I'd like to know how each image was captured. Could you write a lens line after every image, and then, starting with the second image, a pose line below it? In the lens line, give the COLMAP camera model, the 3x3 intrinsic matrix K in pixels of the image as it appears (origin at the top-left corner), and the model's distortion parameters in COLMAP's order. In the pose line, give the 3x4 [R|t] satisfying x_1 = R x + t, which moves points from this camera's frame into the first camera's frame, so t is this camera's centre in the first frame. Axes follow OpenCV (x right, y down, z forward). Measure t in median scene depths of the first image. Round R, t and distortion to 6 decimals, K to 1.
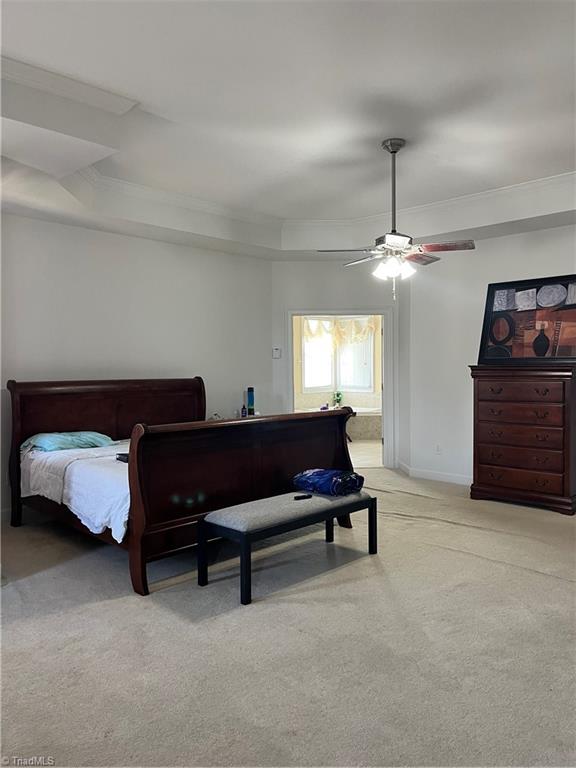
lens RADIAL K [[582.4, 0, 288.0], [0, 582.4, 384.0], [0, 0, 1]] dist [-0.000835, -0.000539]
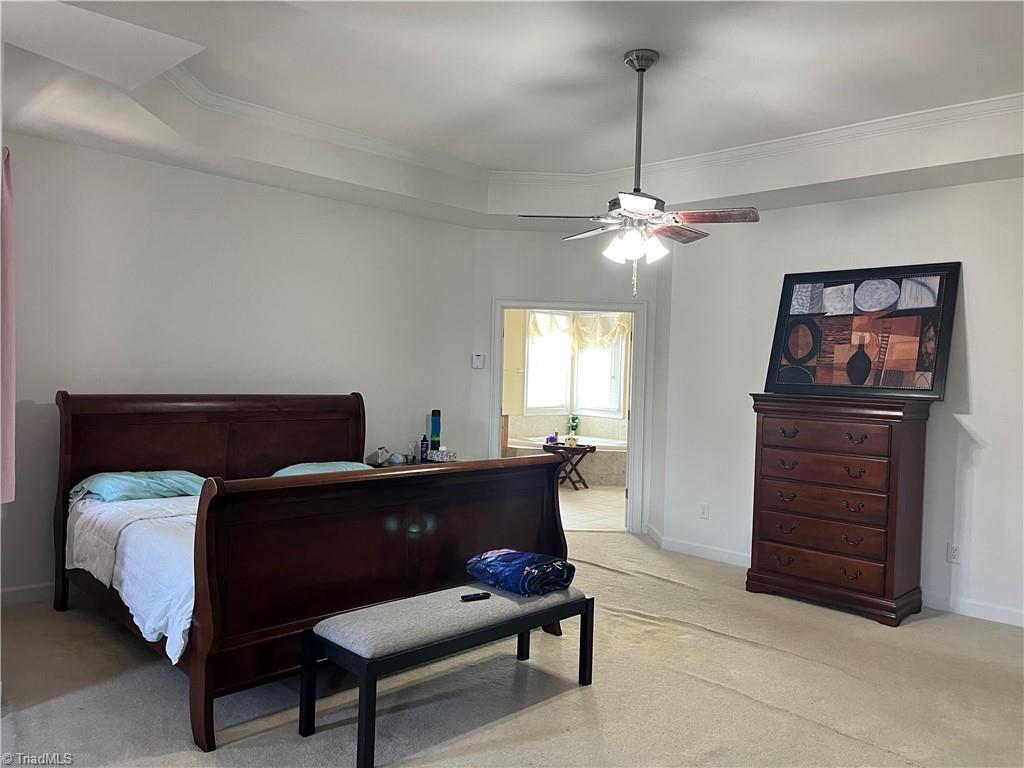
lens RADIAL K [[776.6, 0, 515.5], [0, 776.6, 384.1], [0, 0, 1]] dist [-0.000835, -0.000539]
pose [[0.999180, 0.039217, -0.010117, 0.055376], [-0.039343, 0.999147, -0.012565, -0.024614], [0.009616, 0.012952, 0.999870, 0.113348]]
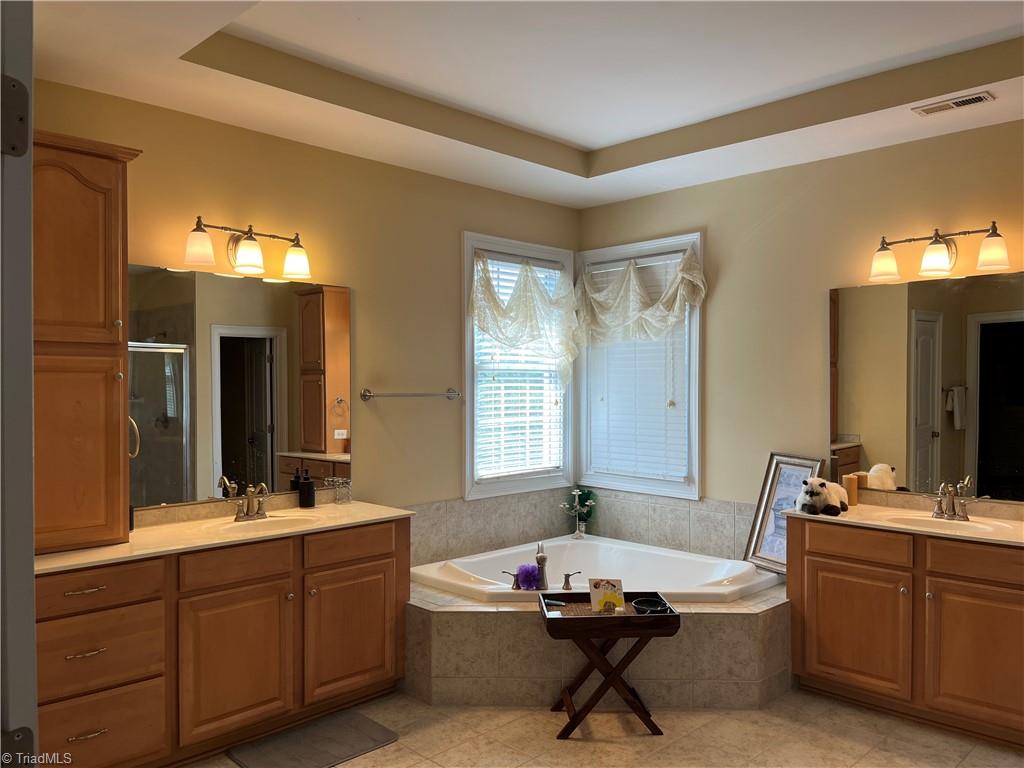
lens RADIAL K [[774.4, 0, 512.0], [0, 774.4, 399.4], [0, 0, 1]] dist [0.077523, -0.124551]
pose [[0.999819, 0.007458, -0.017477, 0.133877], [-0.007674, 0.999894, -0.012354, -0.076520], [0.017383, 0.012486, 0.999771, 1.425176]]
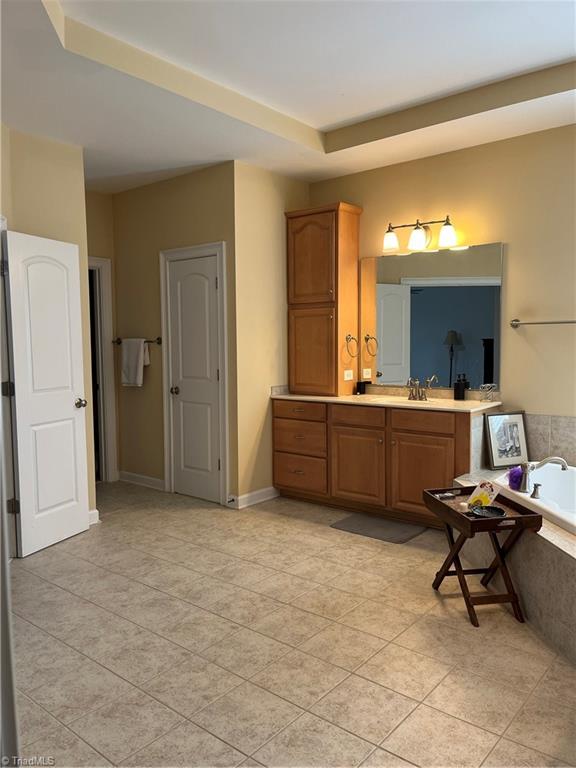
lens RADIAL K [[580.8, 0, 282.7], [0, 580.8, 383.2], [0, 0, 1]] dist [0.077523, -0.124551]
pose [[0.067961, 0.078044, -0.994631, 0.795664], [-0.019940, 0.996843, 0.076855, -0.062666], [0.997489, 0.014609, 0.069303, 1.901110]]
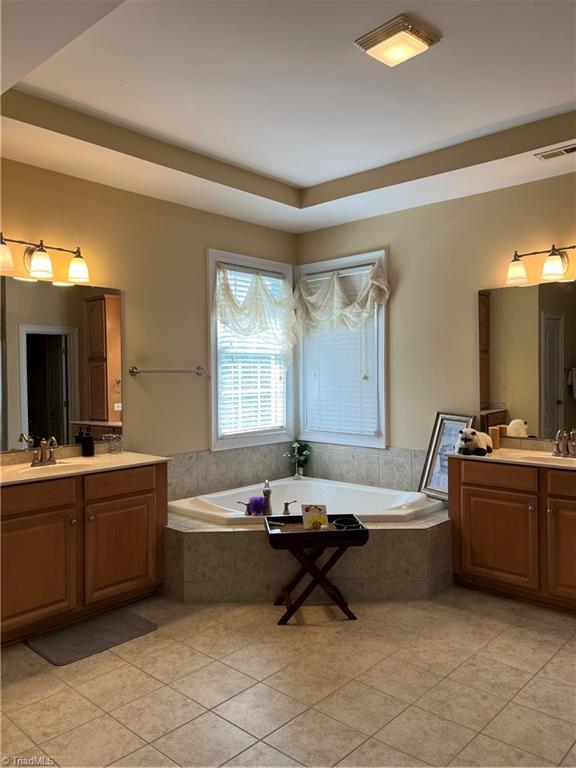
lens RADIAL K [[580.8, 0, 282.7], [0, 580.8, 383.2], [0, 0, 1]] dist [0.077523, -0.124551]
pose [[0.999593, -0.001351, 0.028484, 0.150229], [0.001863, 0.999837, -0.017958, -0.057282], [-0.028455, 0.018004, 0.999433, 1.425524]]
